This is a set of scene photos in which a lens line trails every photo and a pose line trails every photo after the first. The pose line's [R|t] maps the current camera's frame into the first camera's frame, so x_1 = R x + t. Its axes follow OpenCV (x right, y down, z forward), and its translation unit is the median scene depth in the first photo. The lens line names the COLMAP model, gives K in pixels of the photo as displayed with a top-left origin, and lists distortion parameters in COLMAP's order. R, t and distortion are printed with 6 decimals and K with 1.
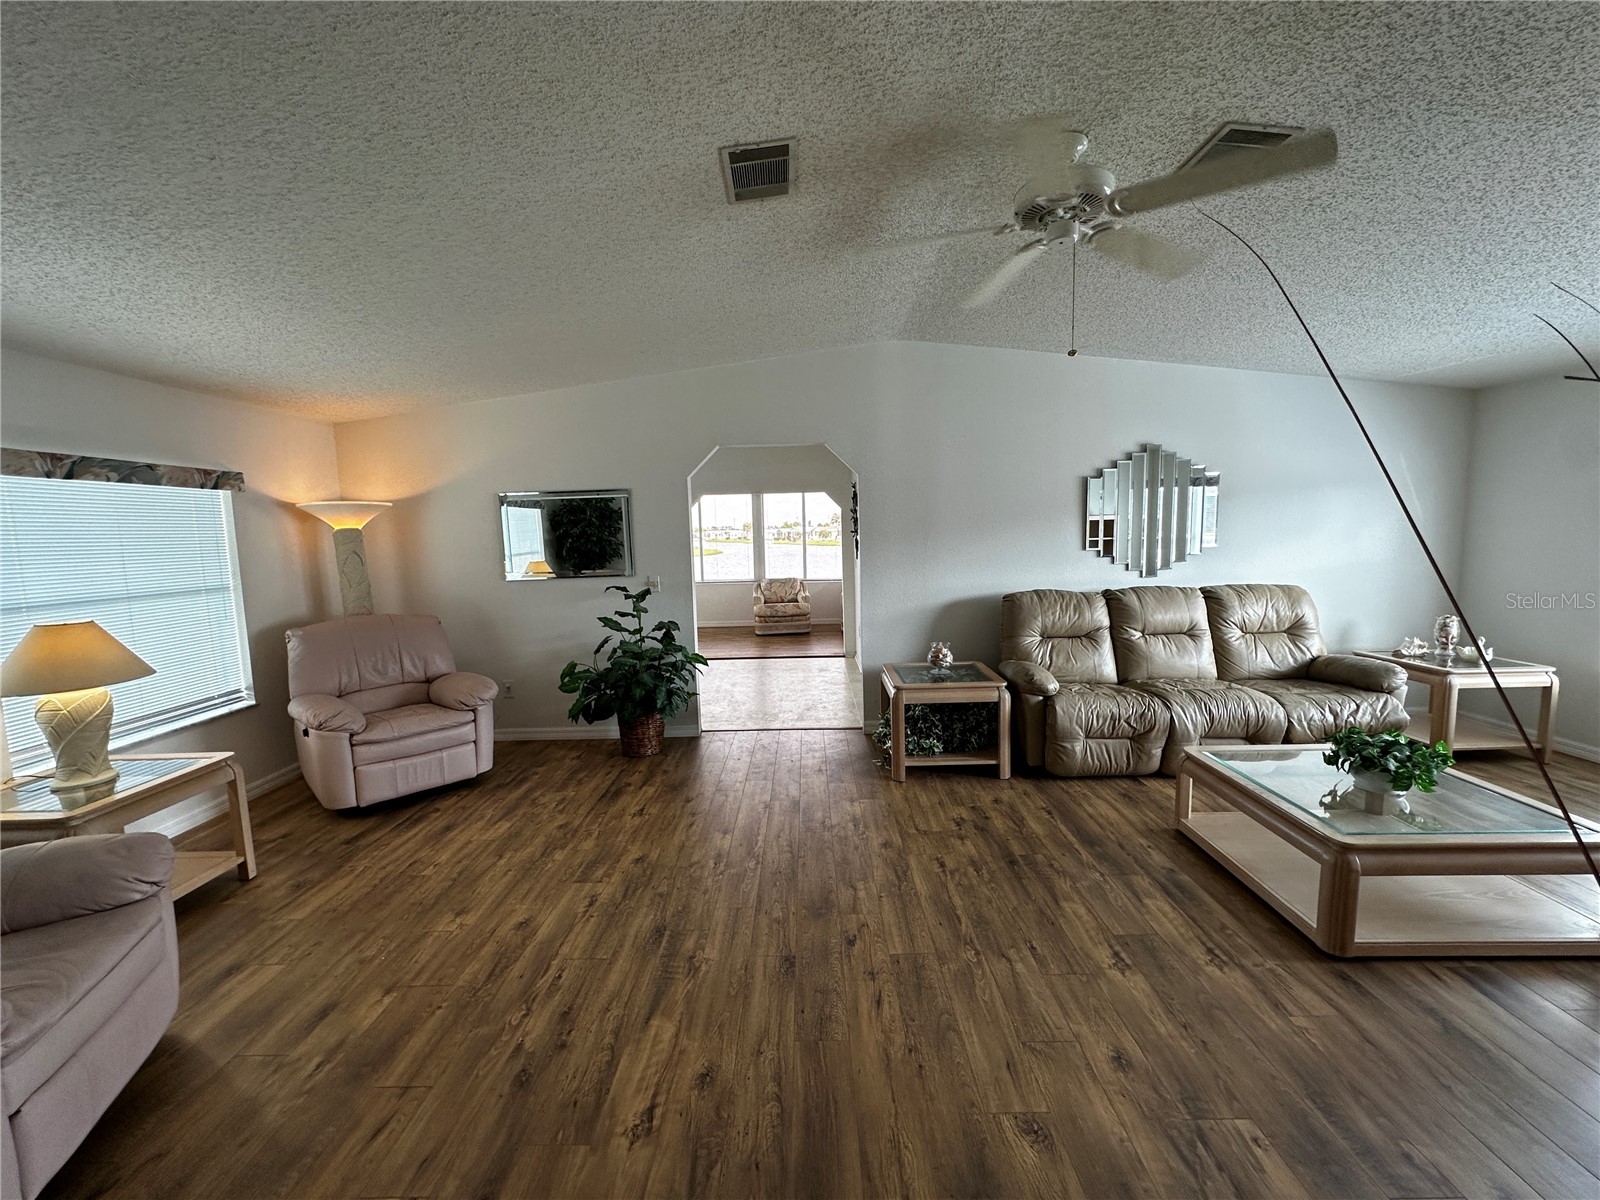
lens RADIAL K [[643.9, 0, 800.0], [0, 643.9, 600.0], [0, 0, 1]] dist [-0.002137, 0.000311]
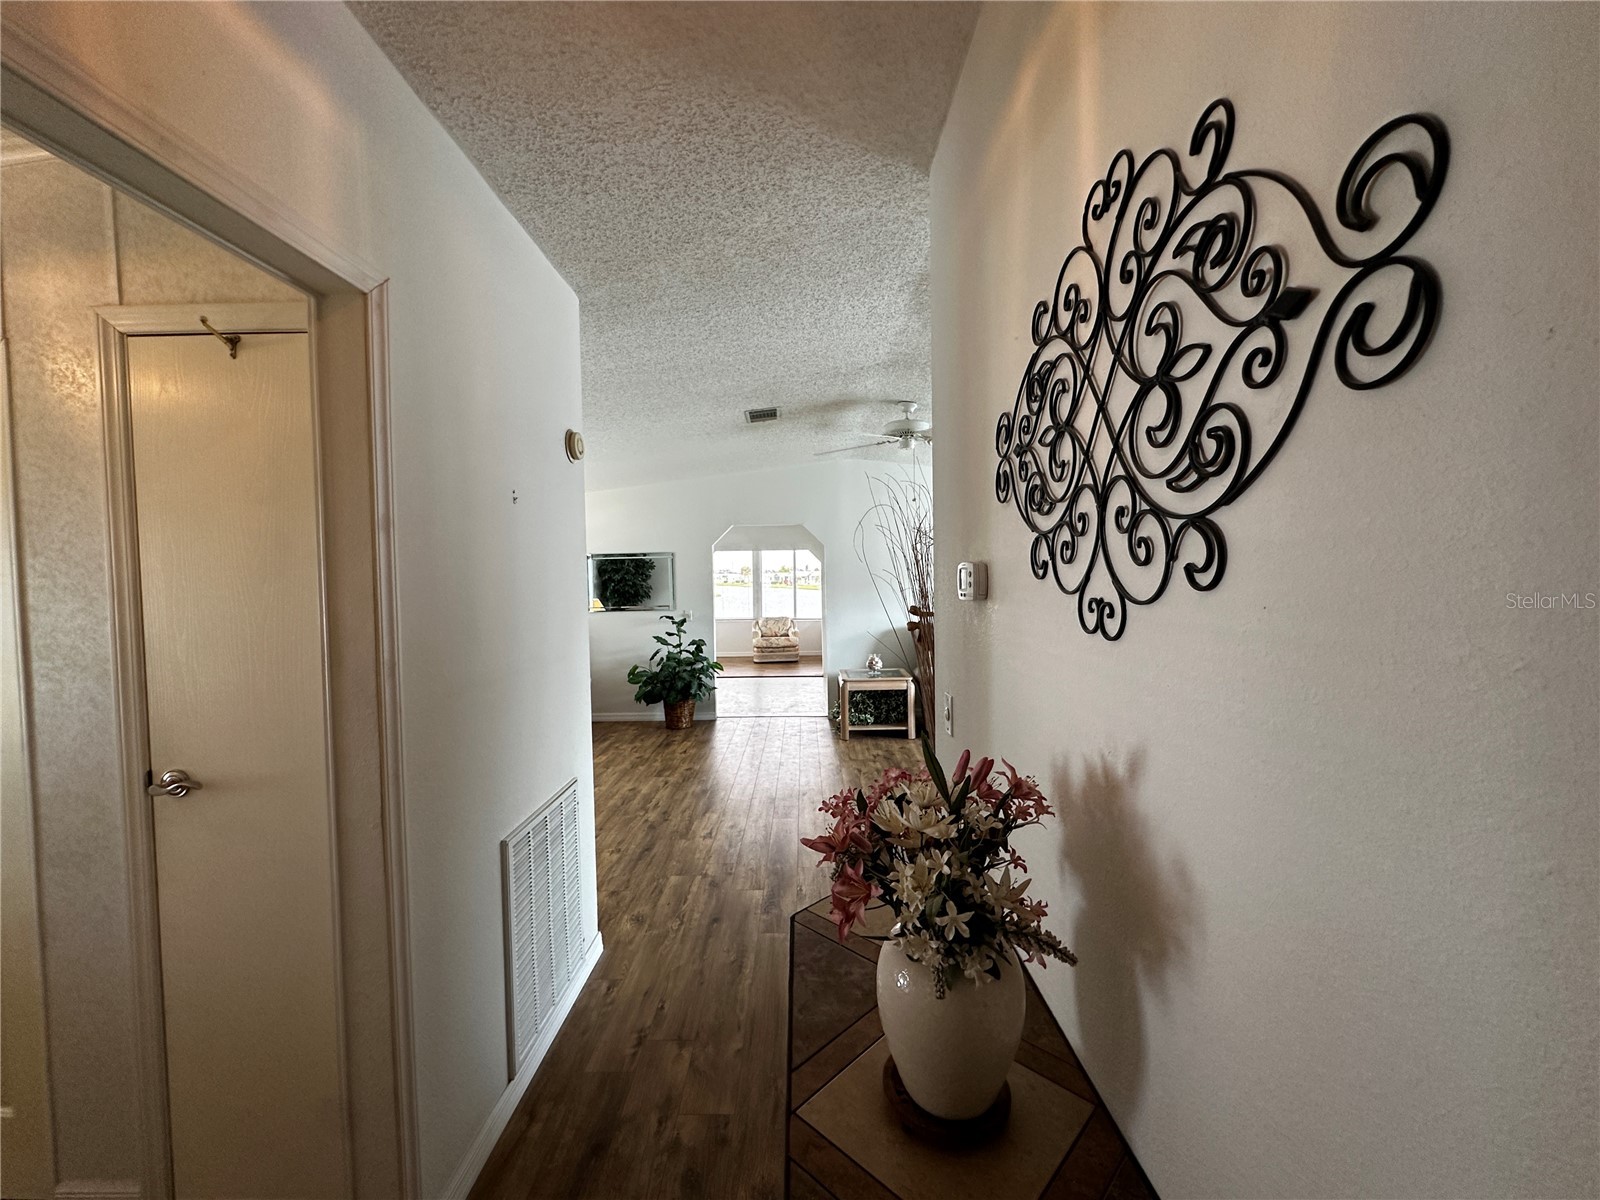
lens RADIAL K [[643.9, 0, 800.0], [0, 643.9, 600.0], [0, 0, 1]] dist [-0.002137, 0.000311]
pose [[0.999919, 0.011823, 0.004697, 0.027454], [-0.011474, 0.997595, -0.068361, 0.041313], [-0.005494, 0.068302, 0.997650, -0.532257]]
